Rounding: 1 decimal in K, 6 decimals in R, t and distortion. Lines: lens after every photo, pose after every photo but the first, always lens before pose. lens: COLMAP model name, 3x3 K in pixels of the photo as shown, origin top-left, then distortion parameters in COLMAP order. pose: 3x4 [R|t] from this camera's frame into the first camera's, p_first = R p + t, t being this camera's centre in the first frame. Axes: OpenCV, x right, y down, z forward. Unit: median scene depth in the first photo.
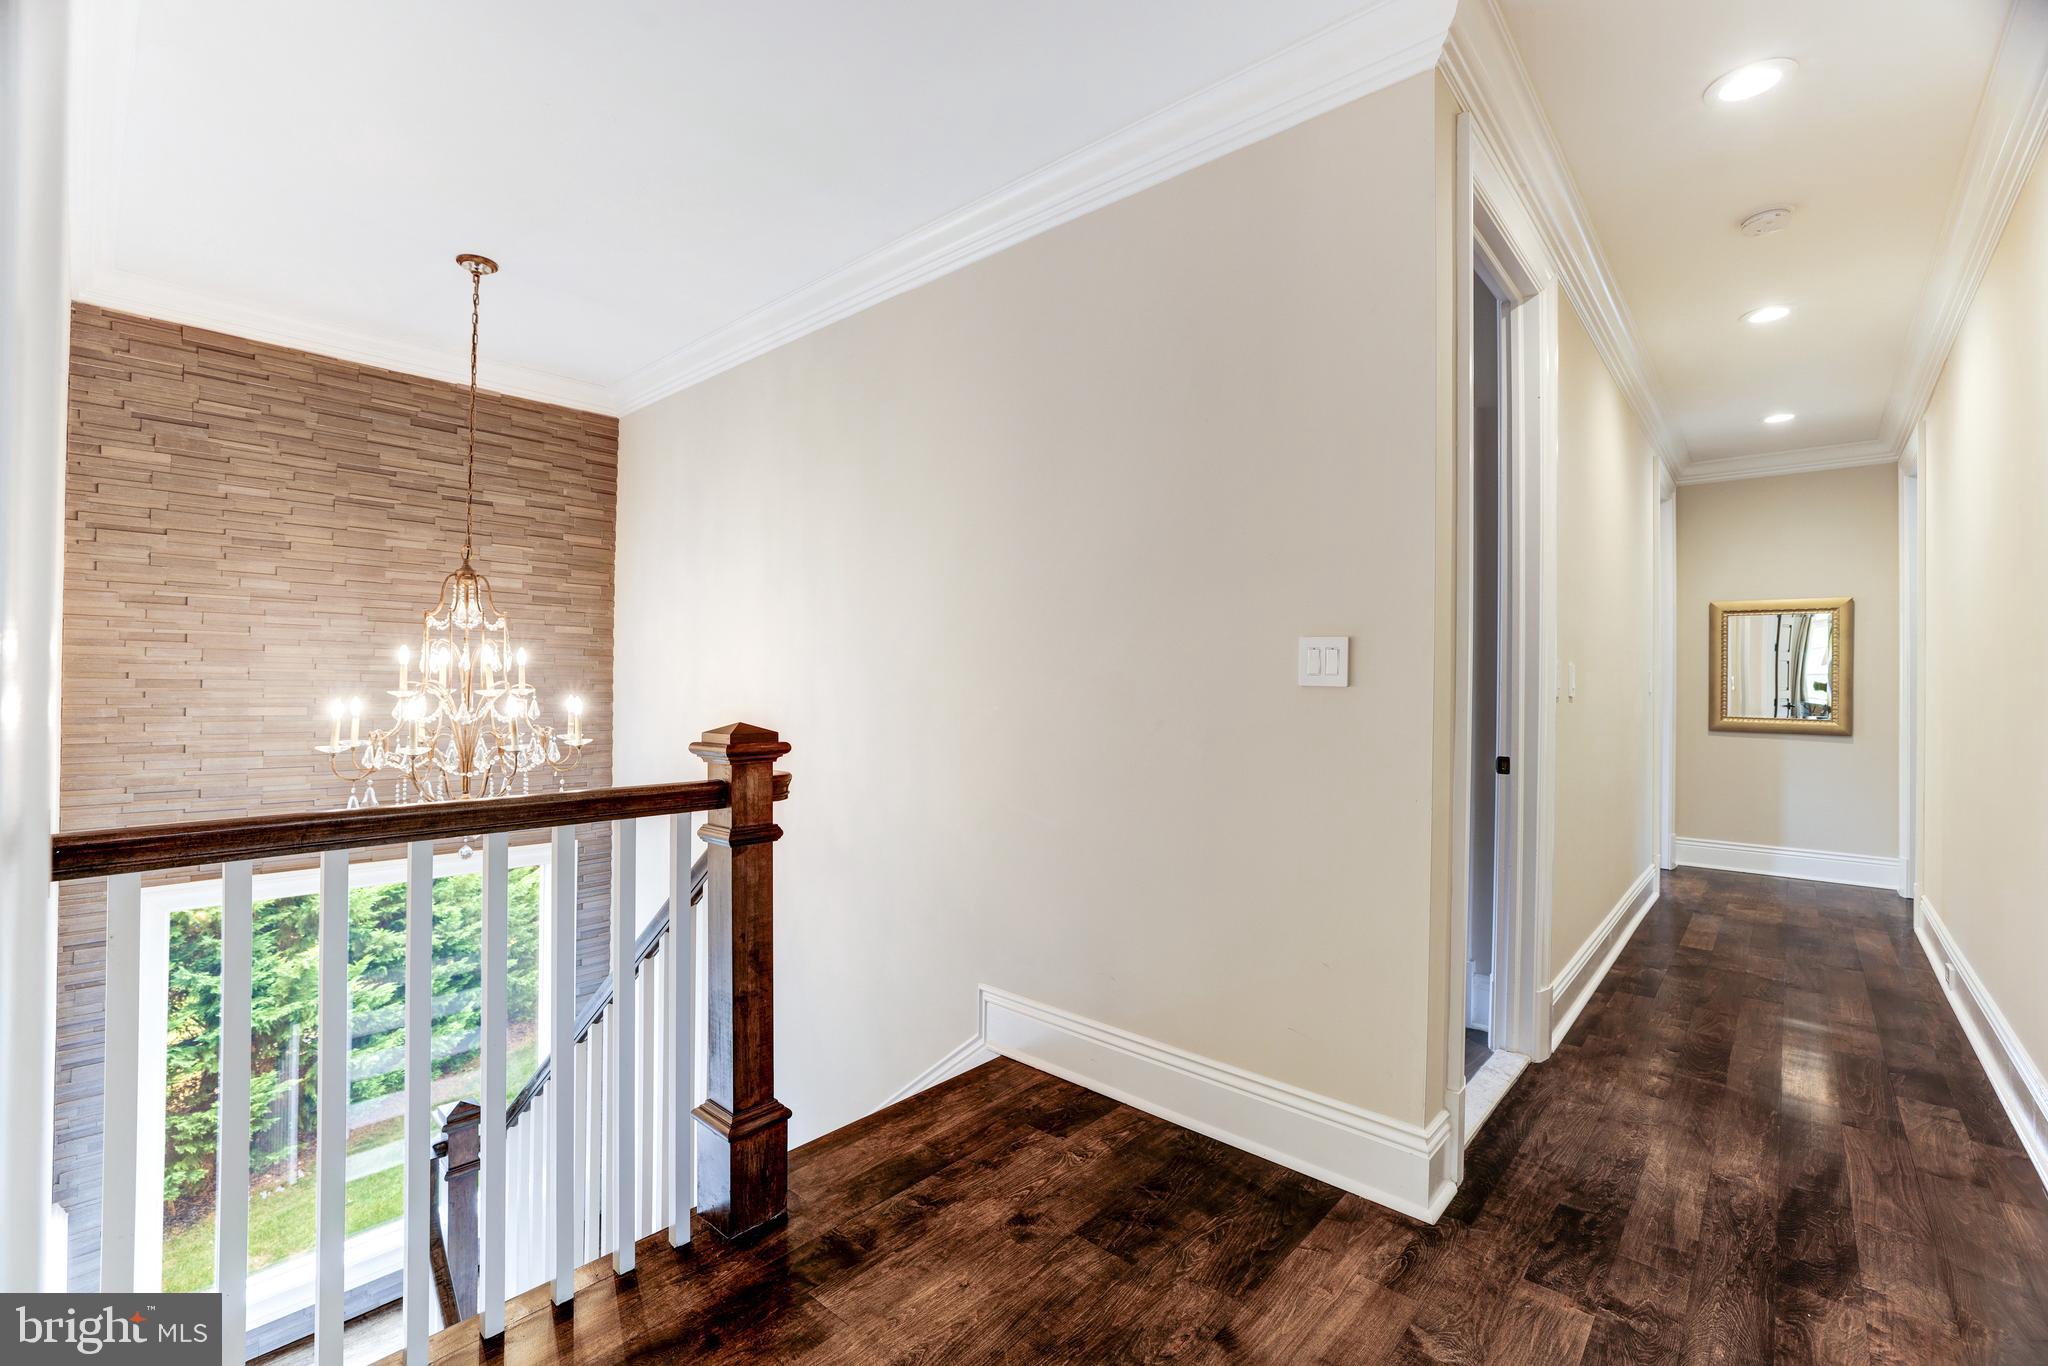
lens RADIAL K [[885.4, 0, 1033.3], [0, 885.4, 685.6], [0, 0, 1]] dist [-0.038485, 0.011752]
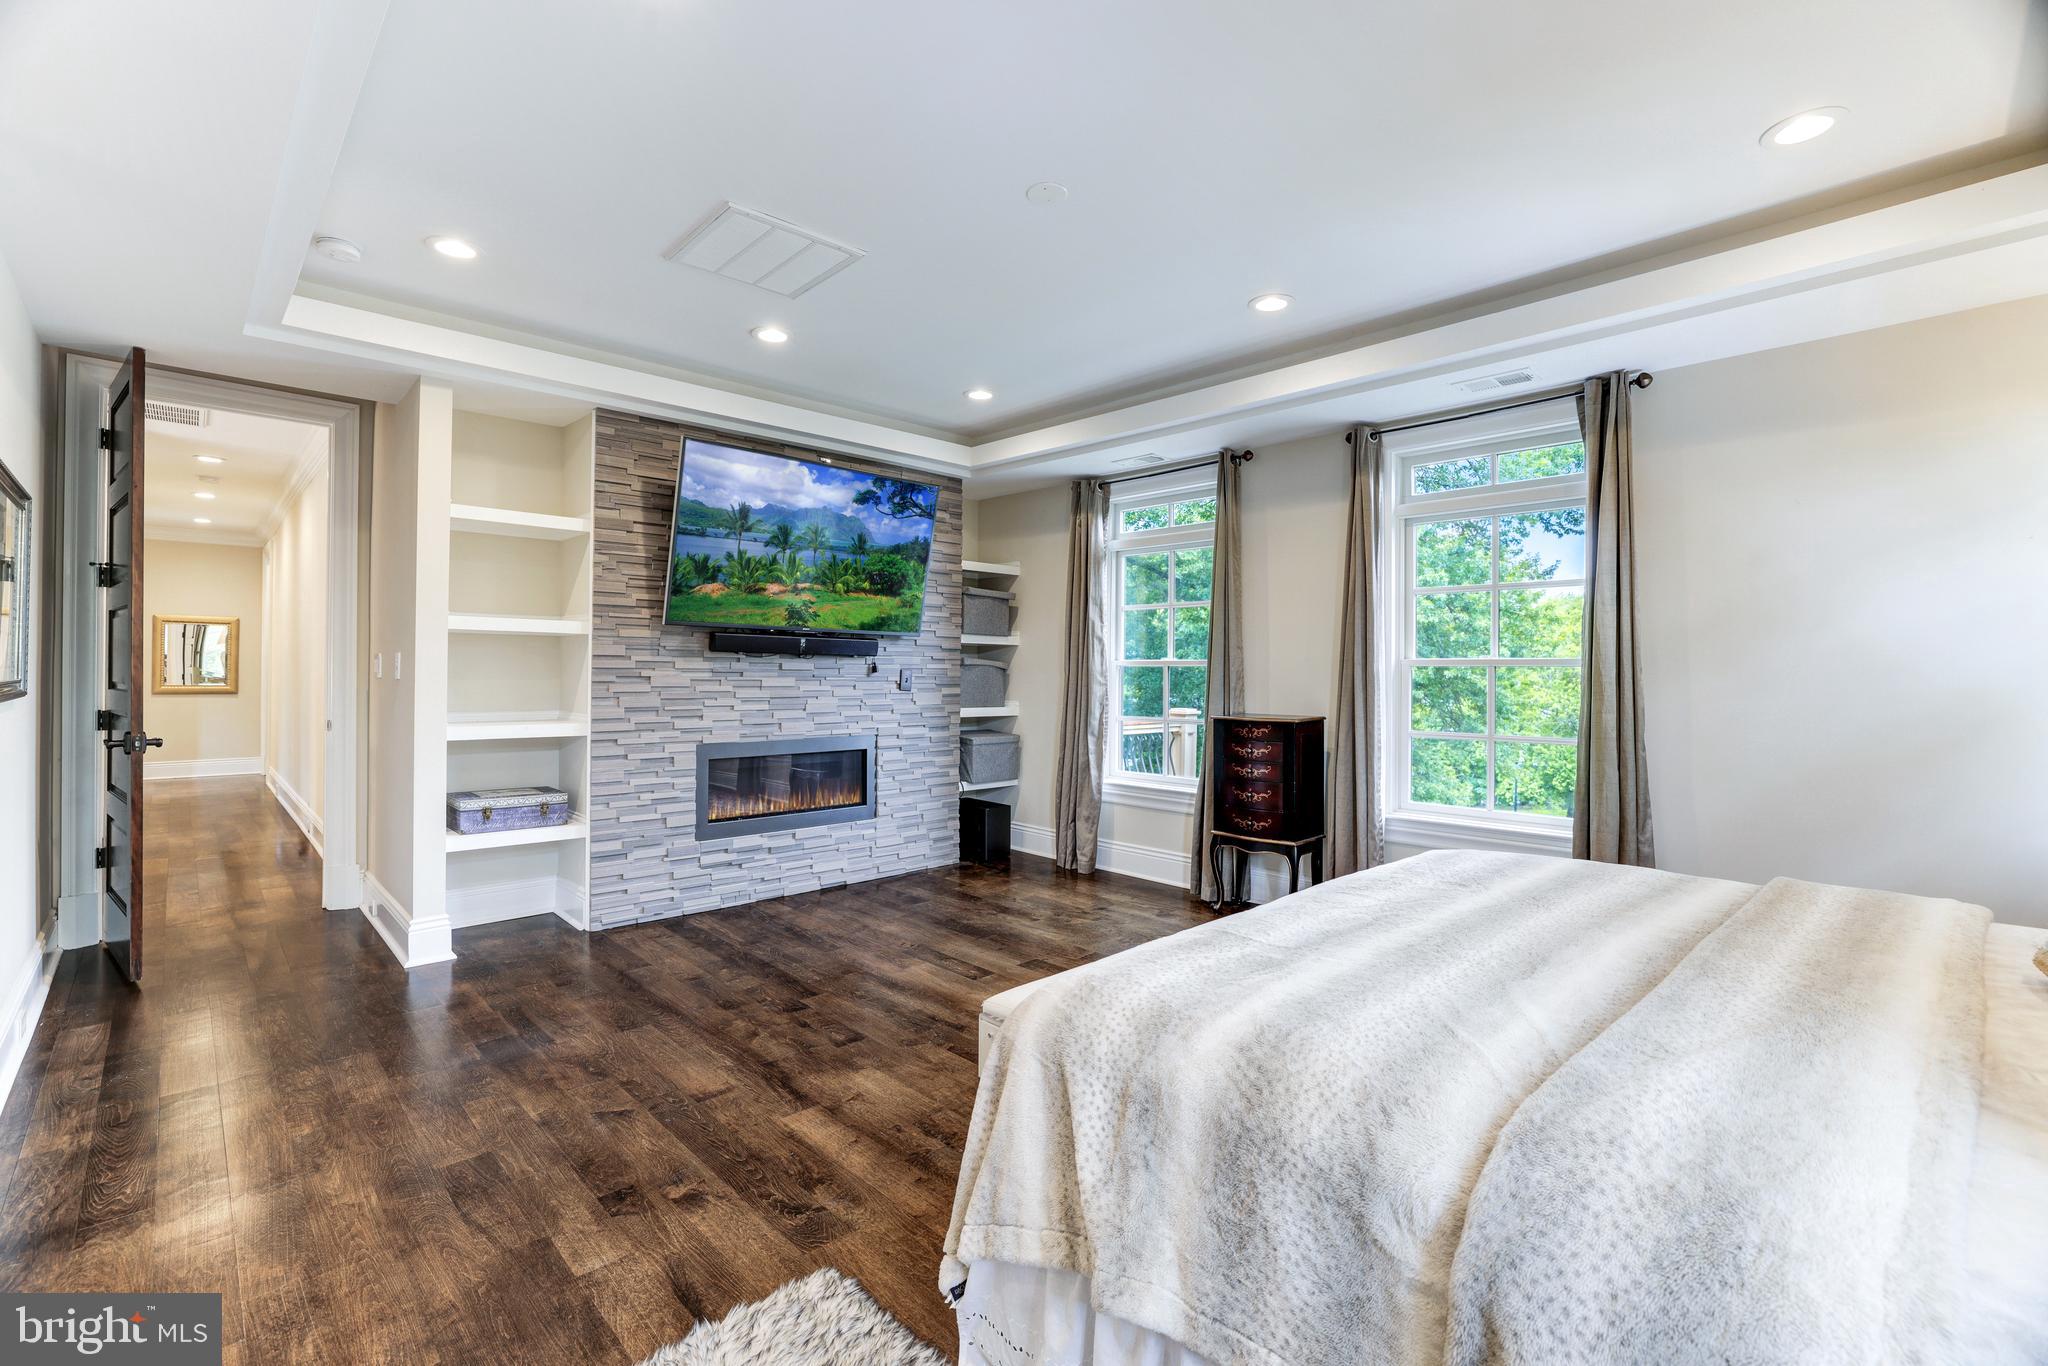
lens RADIAL K [[885.4, 0, 1016.1], [0, 885.4, 675.9], [0, 0, 1]] dist [-0.038485, 0.011752]
pose [[0.070624, -0.011970, 0.997431, -0.771568], [-0.019077, 0.999729, 0.013348, -0.035389], [-0.997321, -0.019971, 0.070376, -0.783027]]
